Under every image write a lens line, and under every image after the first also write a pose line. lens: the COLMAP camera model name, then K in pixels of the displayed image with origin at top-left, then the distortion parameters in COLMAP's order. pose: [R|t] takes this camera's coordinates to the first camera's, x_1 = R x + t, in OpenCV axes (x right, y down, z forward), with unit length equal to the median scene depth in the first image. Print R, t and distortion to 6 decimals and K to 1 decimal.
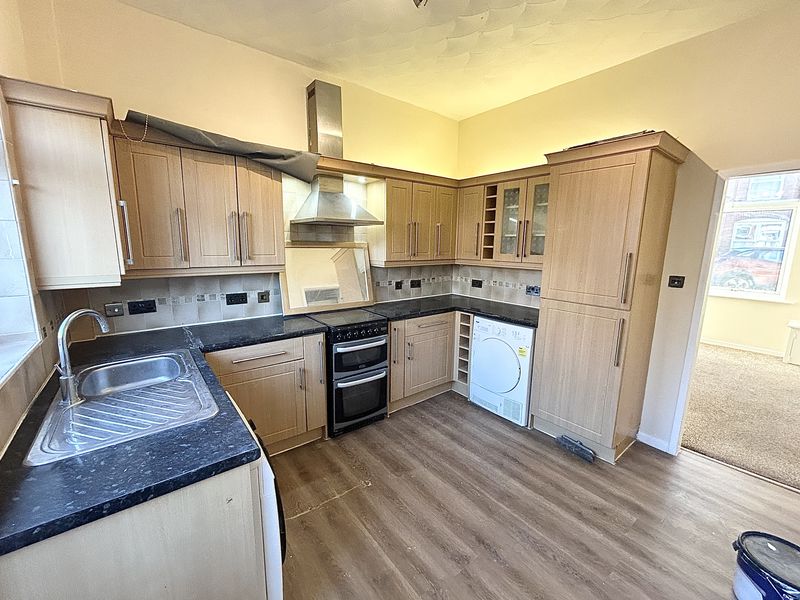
lens RADIAL K [[321.0, 0, 404.6], [0, 321.0, 298.6], [0, 0, 1]] dist [-0.000212, 0.000241]
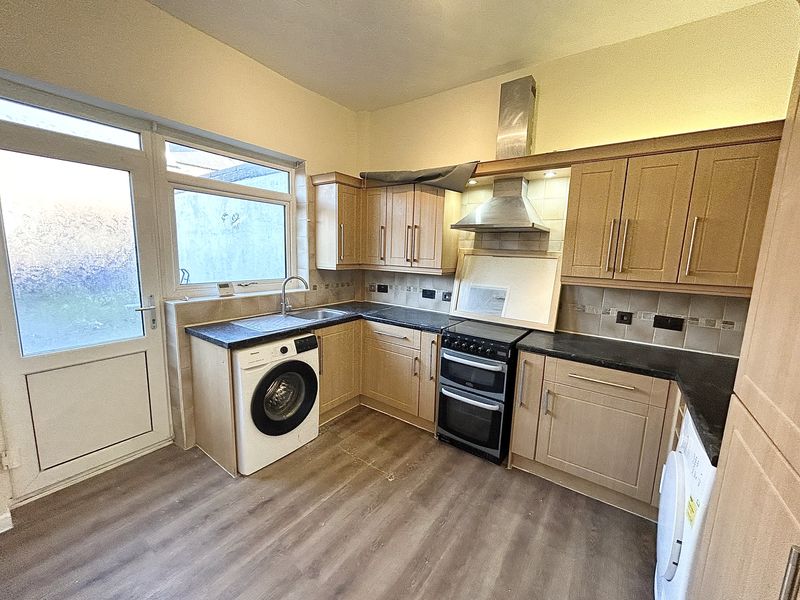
lens RADIAL K [[321.0, 0, 405.0], [0, 321.0, 299.4], [0, 0, 1]] dist [-0.000212, 0.000241]
pose [[0.298809, 0.141403, -0.943779, 0.666070], [-0.187526, 0.978380, 0.087214, -0.073157], [0.935707, 0.150923, 0.318865, 0.524703]]
